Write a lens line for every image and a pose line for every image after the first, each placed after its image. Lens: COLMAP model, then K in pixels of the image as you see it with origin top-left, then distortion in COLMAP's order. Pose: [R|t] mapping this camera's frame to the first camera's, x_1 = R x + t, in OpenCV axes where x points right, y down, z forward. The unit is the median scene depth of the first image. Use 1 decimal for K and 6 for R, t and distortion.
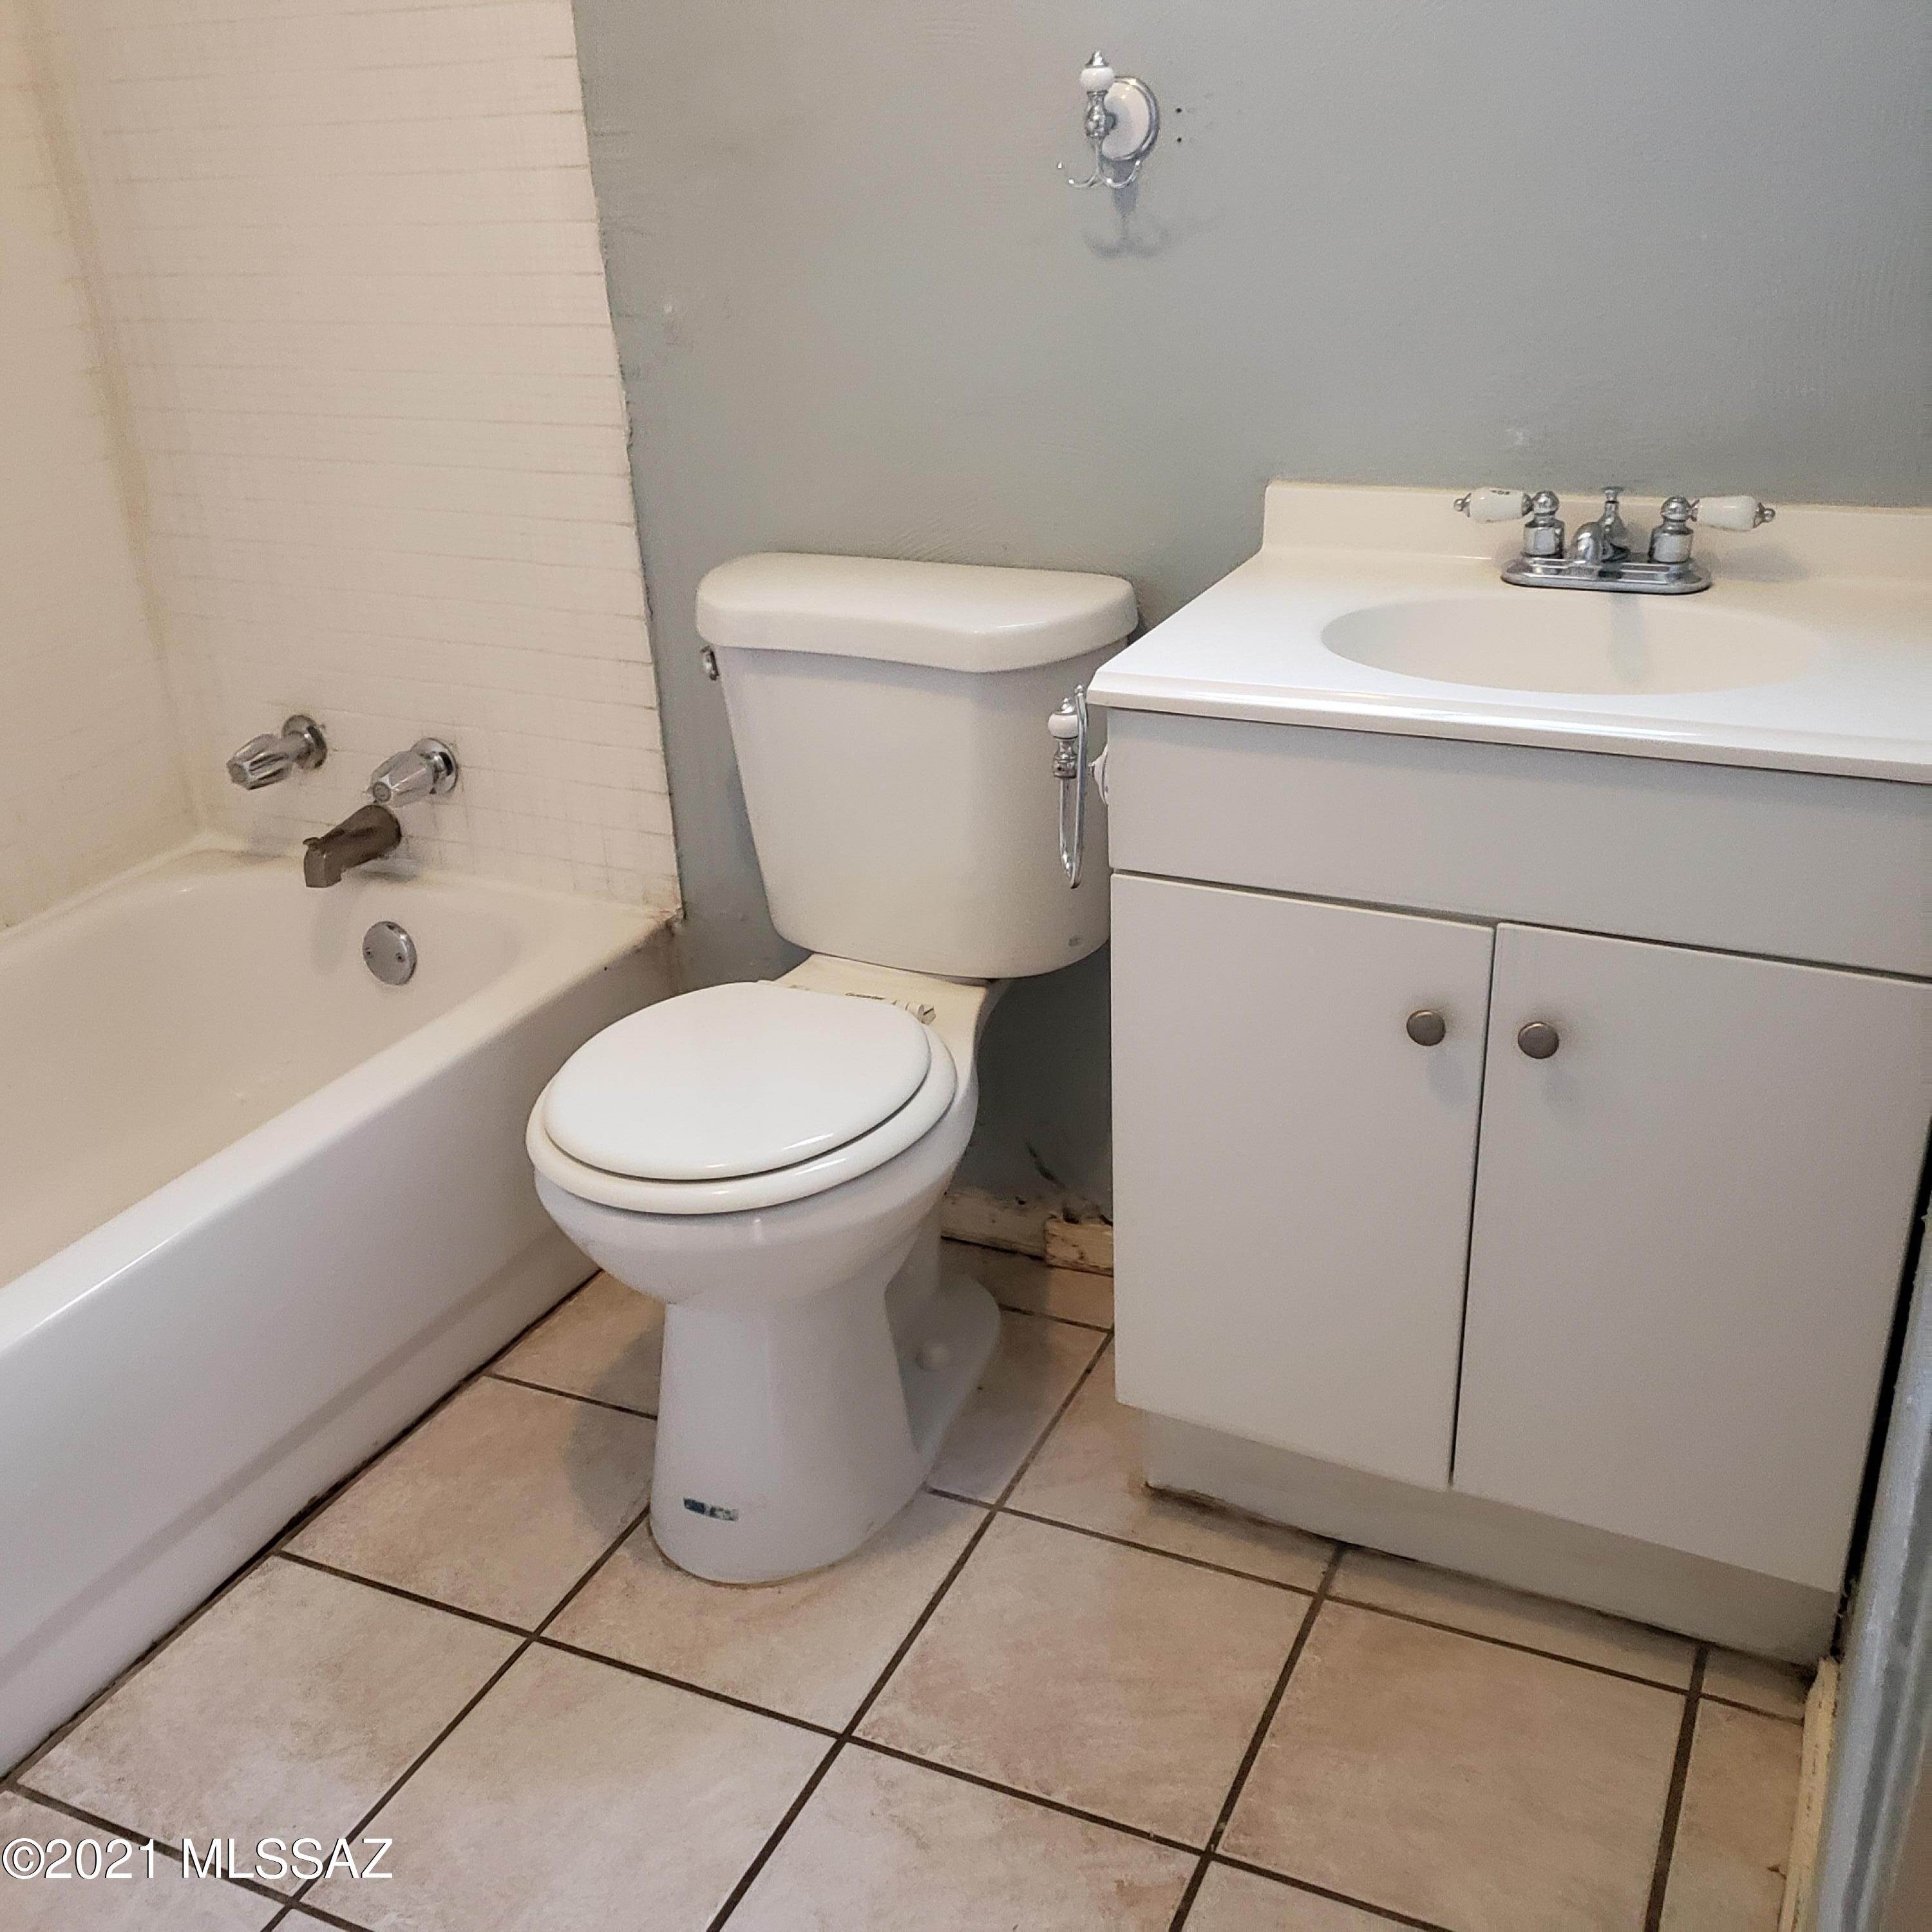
lens RADIAL K [[1975.4, 0, 936.2], [0, 1975.4, 993.2], [0, 0, 1]] dist [0.021071, -0.045092]
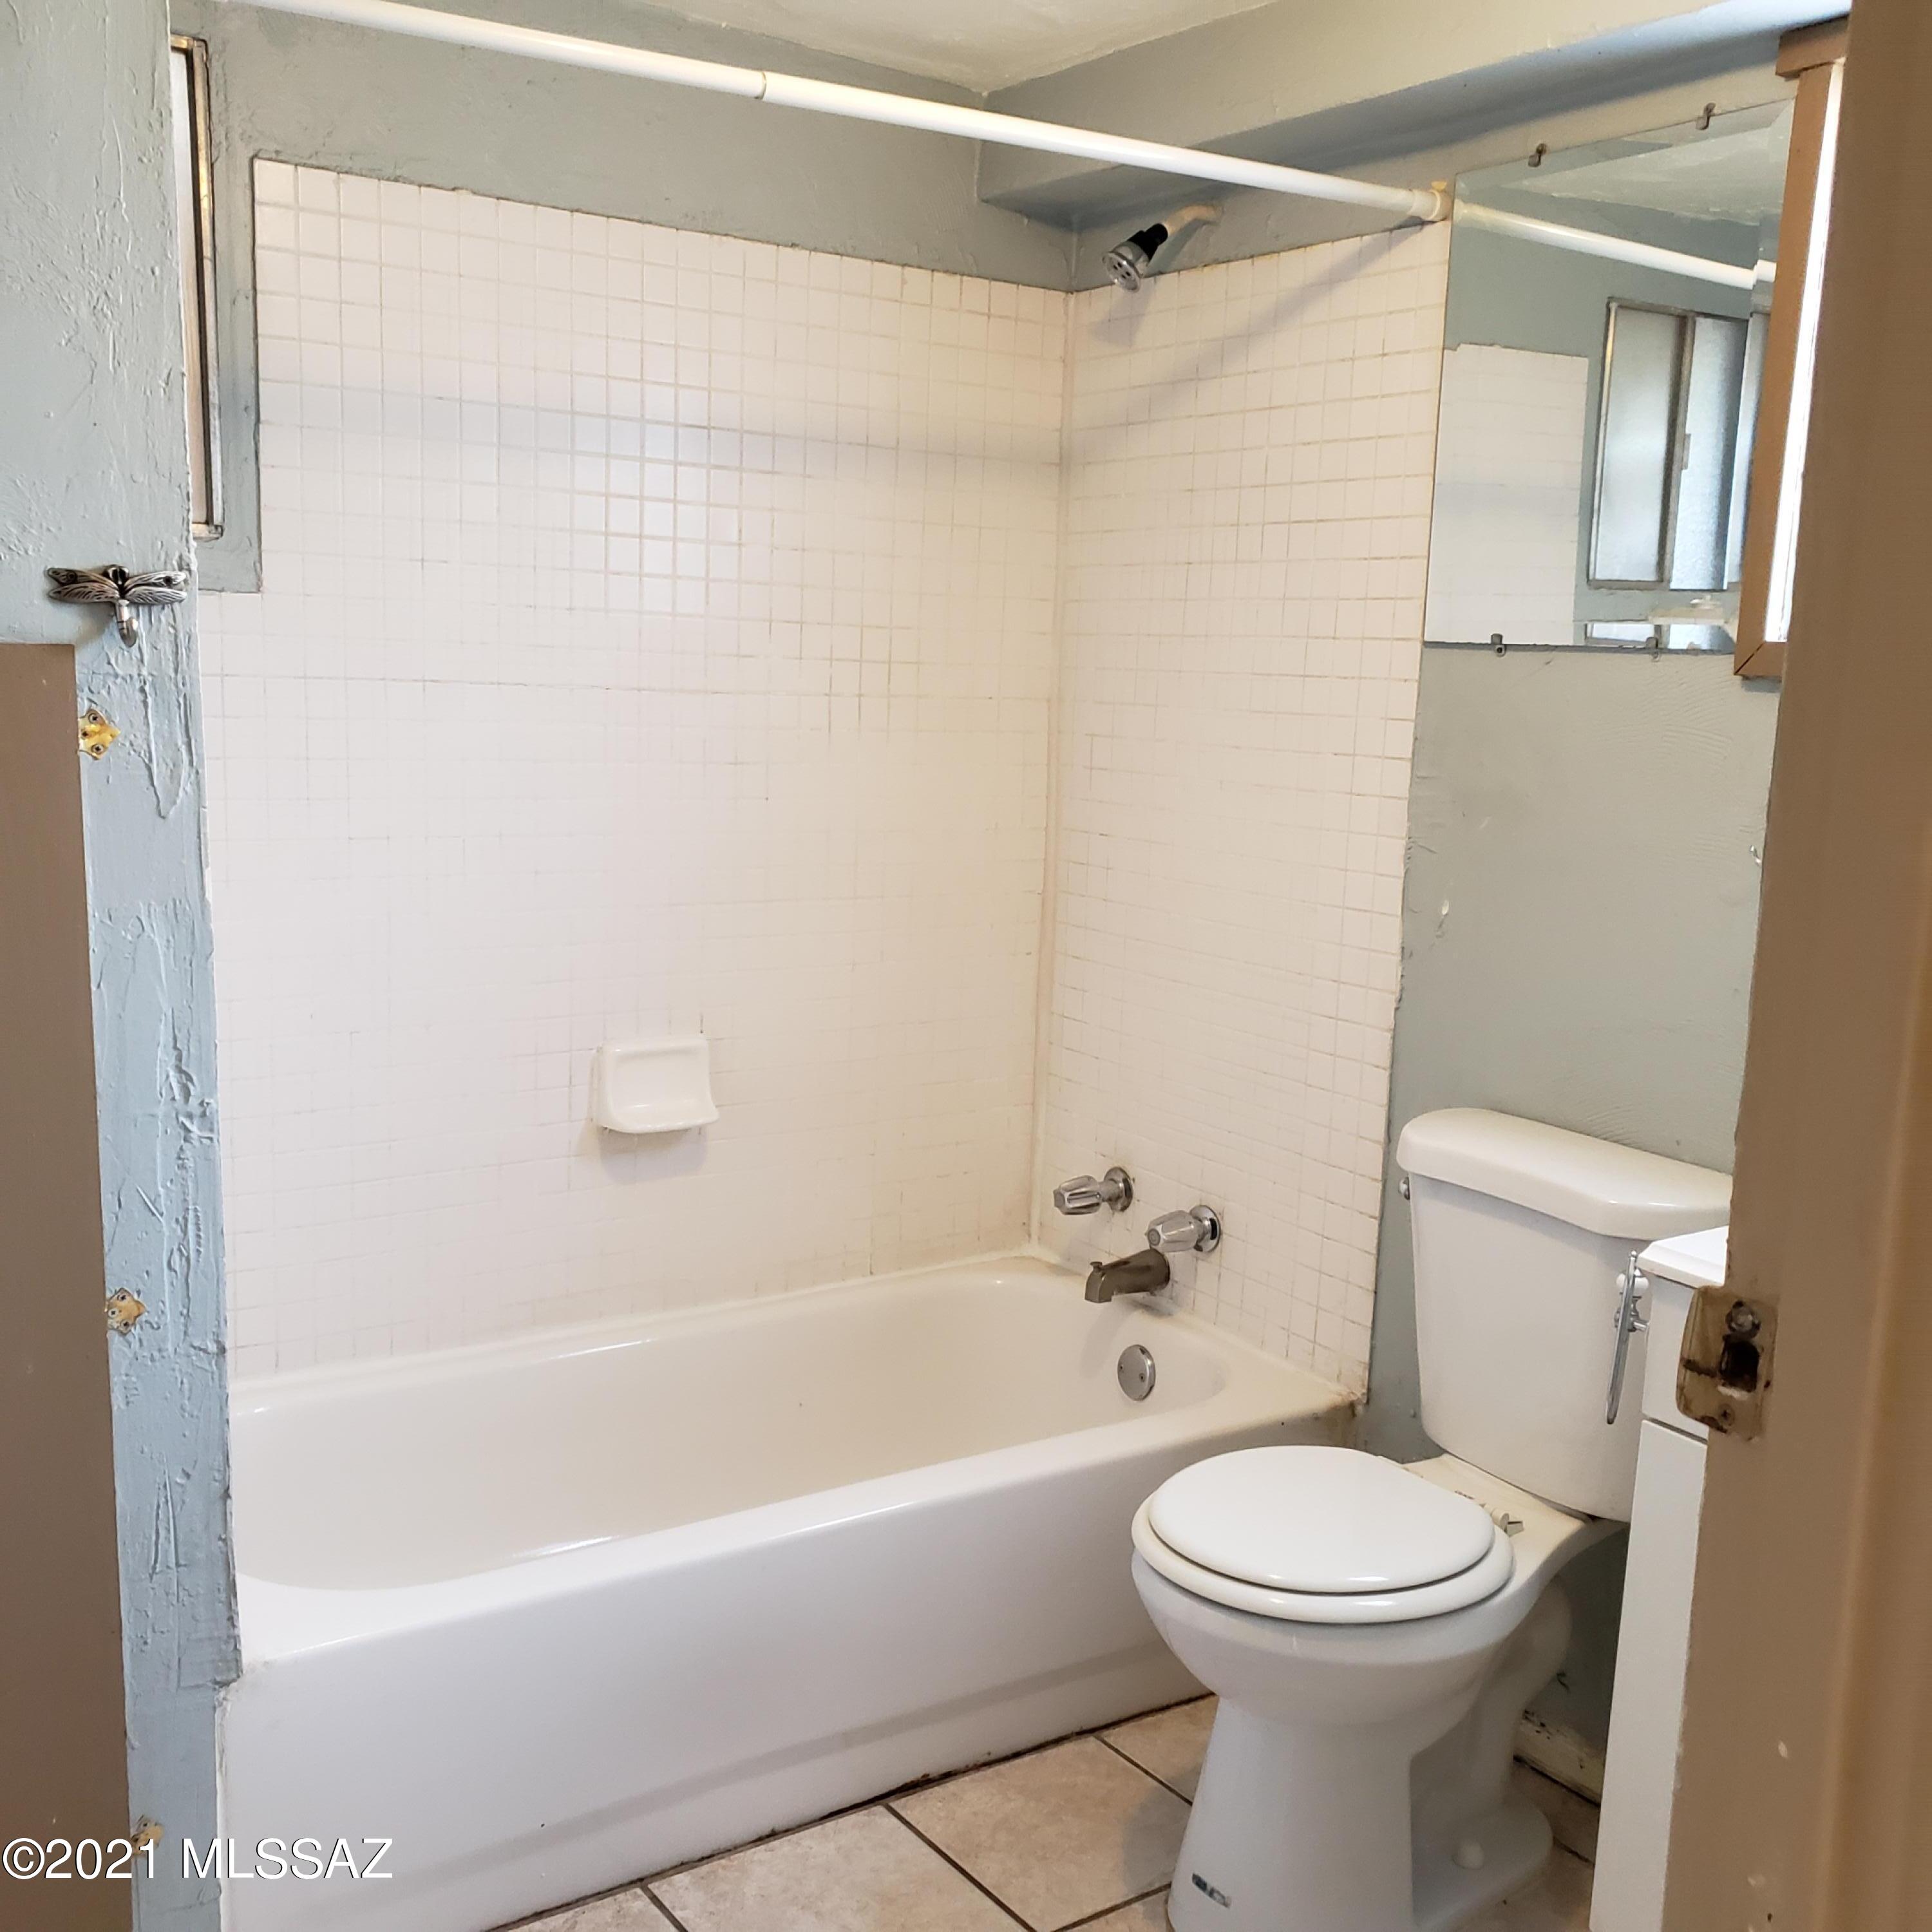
lens RADIAL K [[2056.5, 0, 969.0], [0, 2056.5, 1016.5], [0, 0, 1]] dist [0.195211, -0.282761]
pose [[0.867639, 0.170242, -0.467140, 0.201602], [-0.284865, 0.940264, -0.186427, 0.043002], [0.407497, 0.294823, 0.864306, -0.212059]]
